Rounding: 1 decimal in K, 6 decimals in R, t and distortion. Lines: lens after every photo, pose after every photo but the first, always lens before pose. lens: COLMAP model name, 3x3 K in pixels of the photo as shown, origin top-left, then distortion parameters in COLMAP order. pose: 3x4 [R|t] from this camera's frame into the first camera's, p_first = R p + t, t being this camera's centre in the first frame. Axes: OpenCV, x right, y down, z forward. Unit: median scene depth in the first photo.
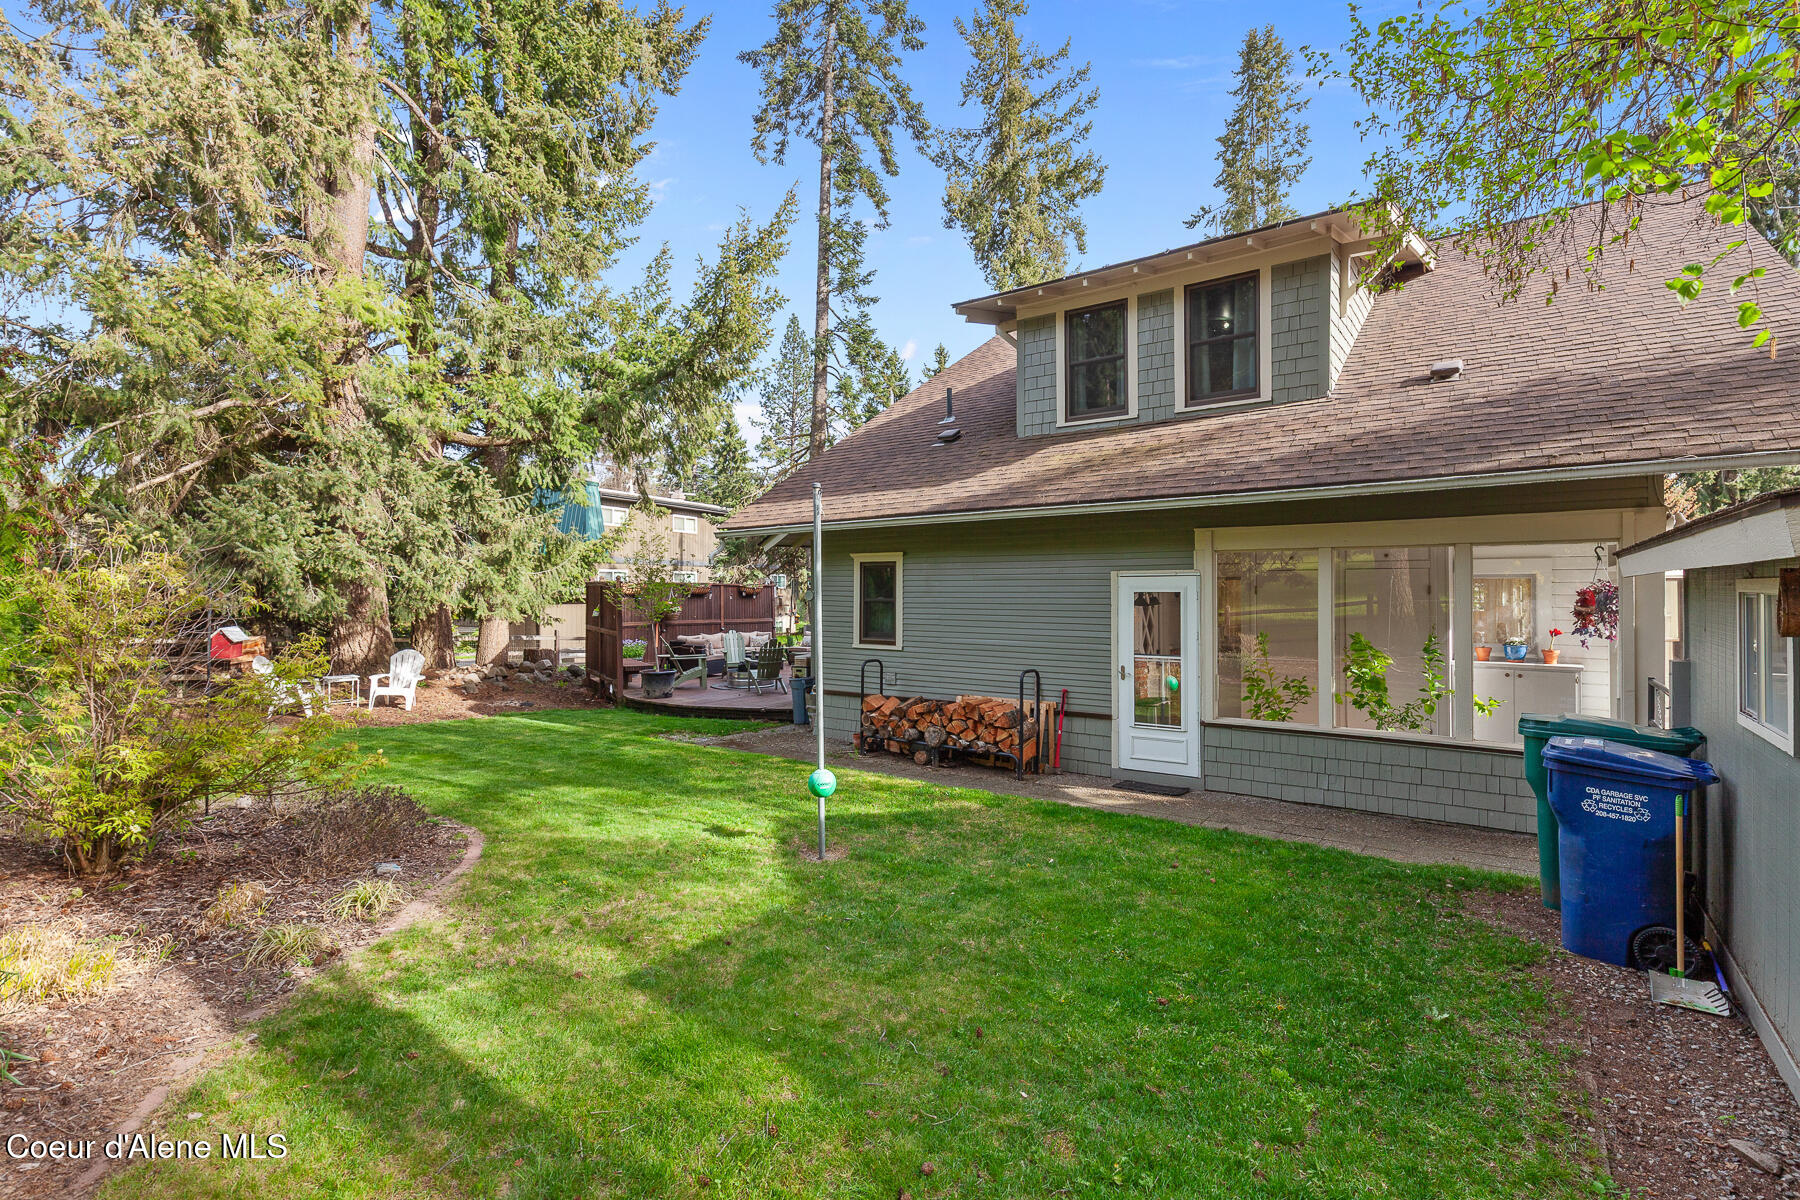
lens RADIAL K [[817.4, 0, 900.2], [0, 817.4, 598.8], [0, 0, 1]] dist [0.000699, 0.000517]
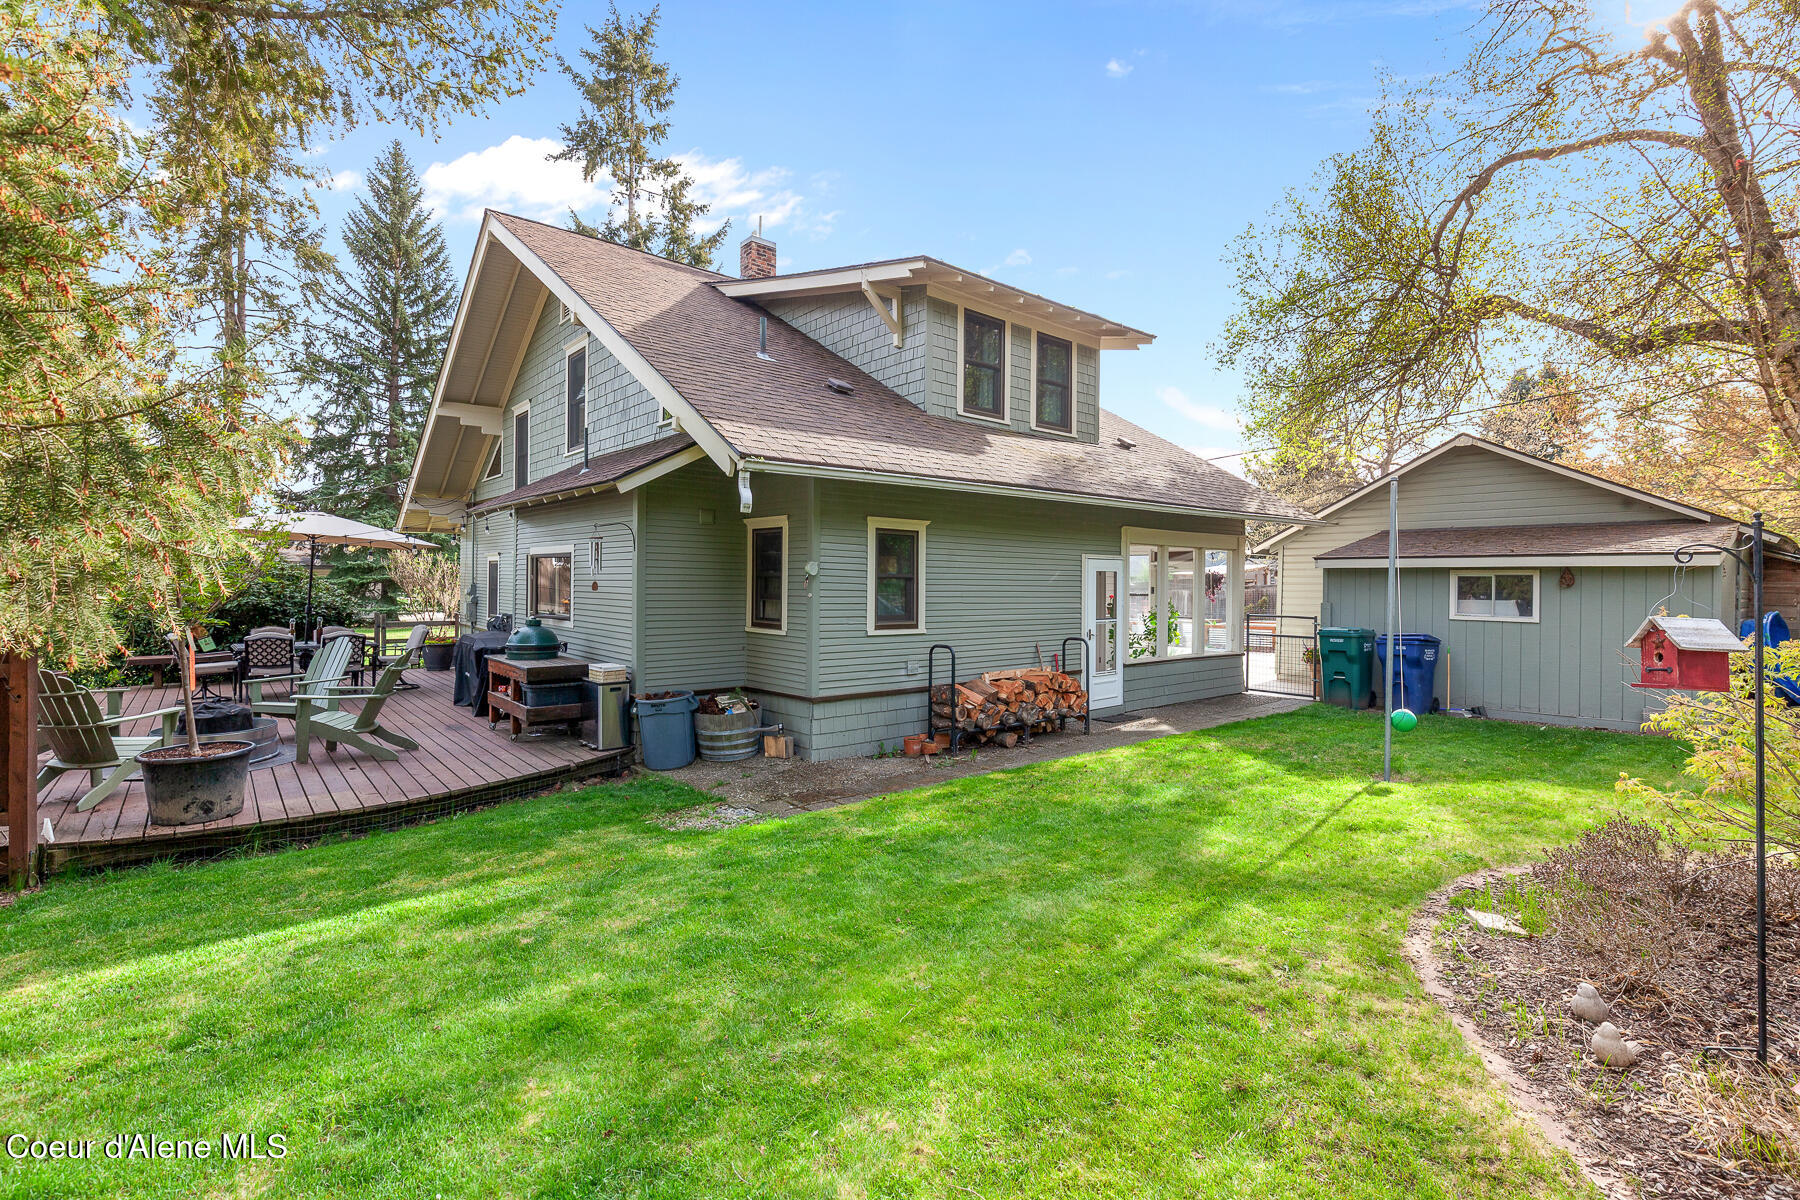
lens RADIAL K [[817.4, 0, 907.4], [0, 817.4, 587.6], [0, 0, 1]] dist [0.000699, 0.000517]
pose [[0.233778, -0.003712, 0.972283, -0.856440], [-0.002281, 0.999988, 0.004366, 0.010255], [-0.972287, -0.003238, 0.233767, 0.817113]]
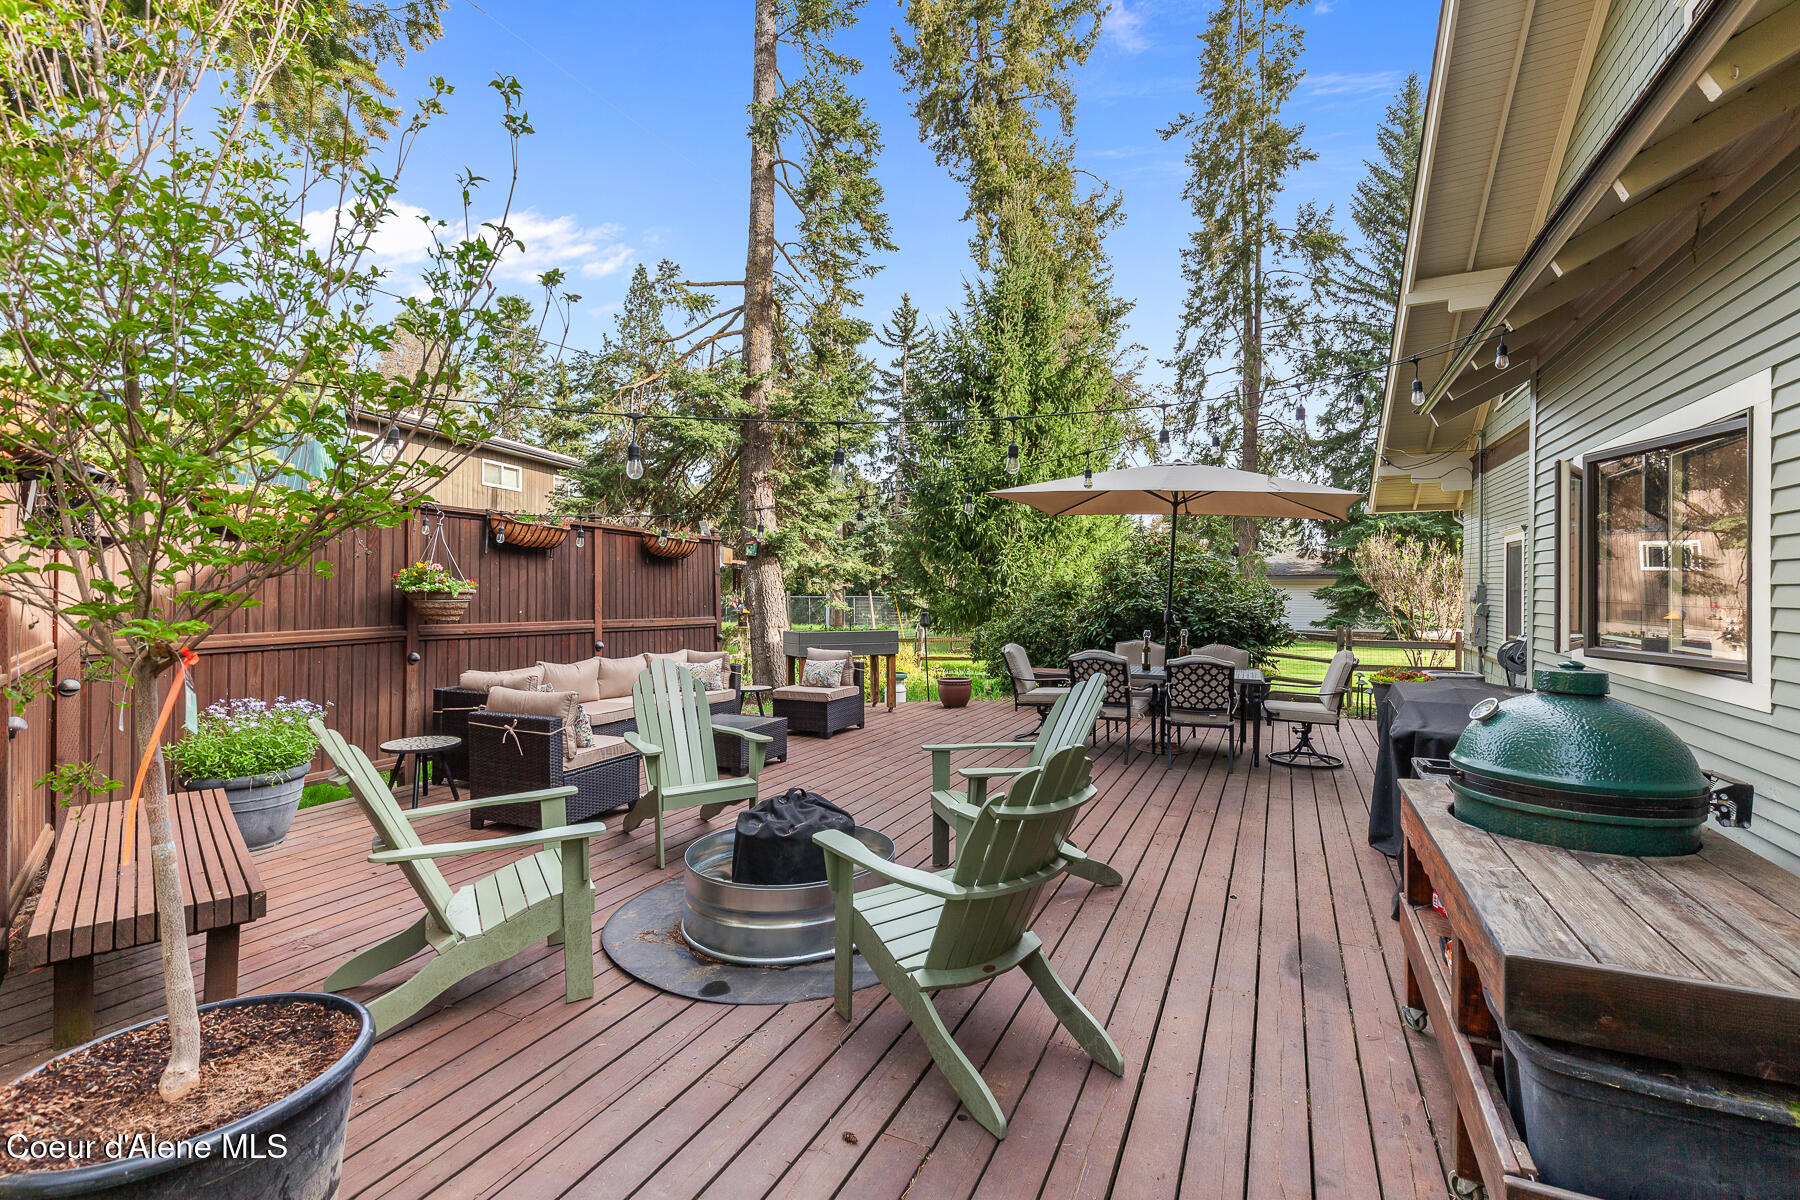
lens RADIAL K [[817.4, 0, 909.3], [0, 817.4, 592.9], [0, 0, 1]] dist [0.000699, 0.000517]
pose [[0.979742, 0.002453, 0.200250, -0.312755], [-0.001639, 0.999990, -0.004229, 0.029855], [-0.200258, 0.003815, 0.979736, 1.234874]]
